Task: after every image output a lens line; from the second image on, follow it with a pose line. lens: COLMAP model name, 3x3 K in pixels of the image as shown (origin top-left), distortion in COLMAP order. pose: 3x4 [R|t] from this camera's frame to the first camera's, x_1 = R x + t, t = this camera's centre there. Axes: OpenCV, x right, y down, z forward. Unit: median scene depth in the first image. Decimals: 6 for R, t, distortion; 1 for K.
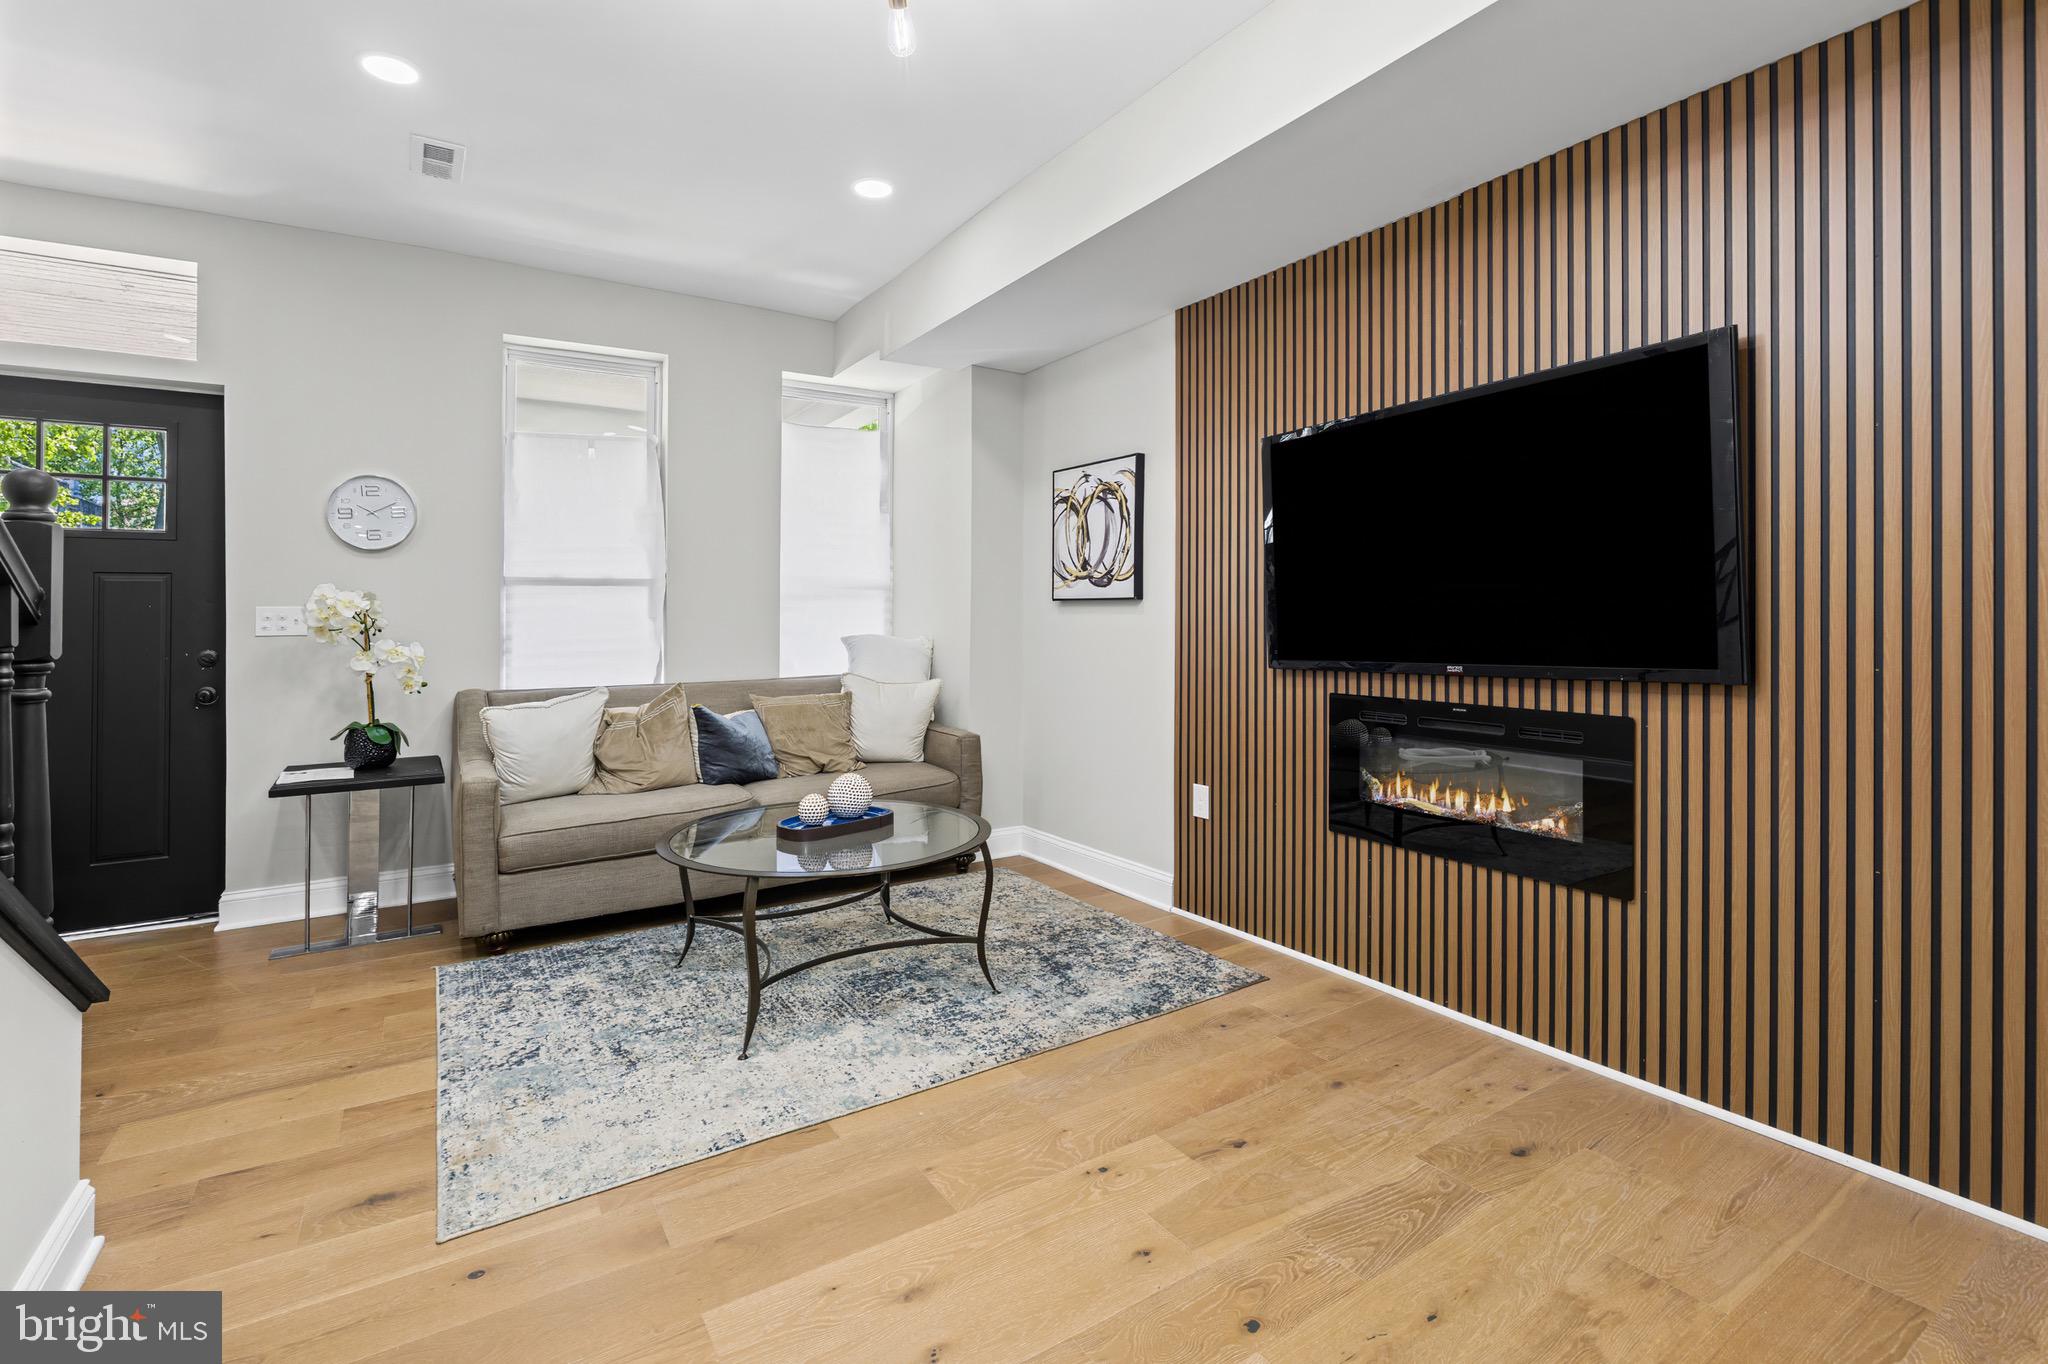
lens RADIAL K [[914.4, 0, 1005.0], [0, 914.4, 606.3], [0, 0, 1]] dist [-0.014473, 0.000860]
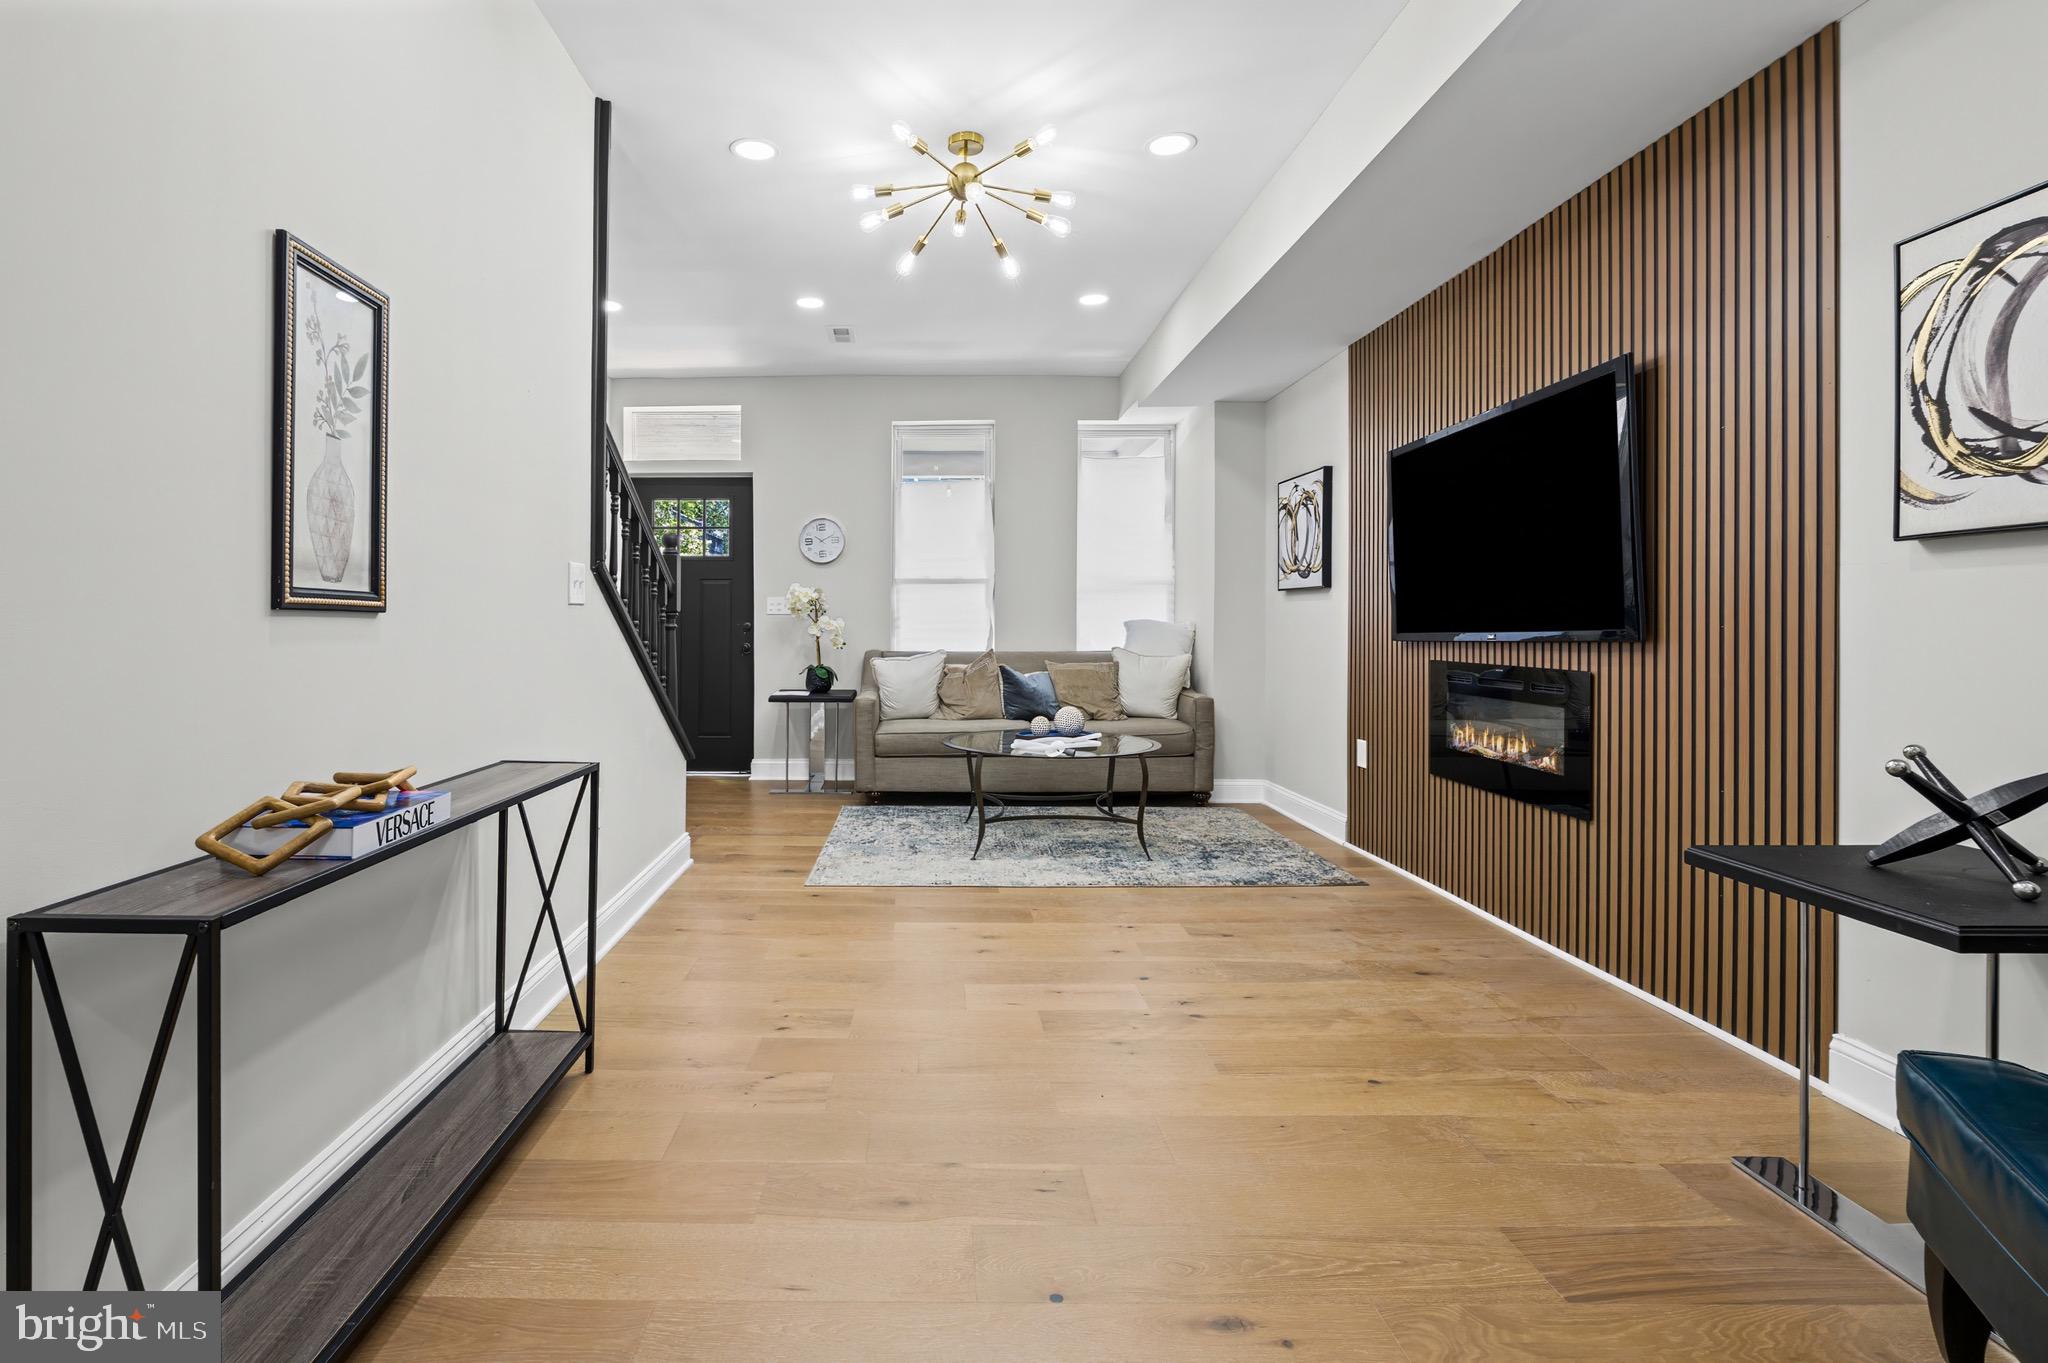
lens RADIAL K [[914.4, 0, 908.2], [0, 914.4, 628.8], [0, 0, 1]] dist [-0.014473, 0.000860]
pose [[0.836269, 0.012157, -0.548185, 0.390437], [-0.002298, 0.999823, 0.018666, 0.029500], [0.548315, -0.014350, 0.836149, -0.345297]]
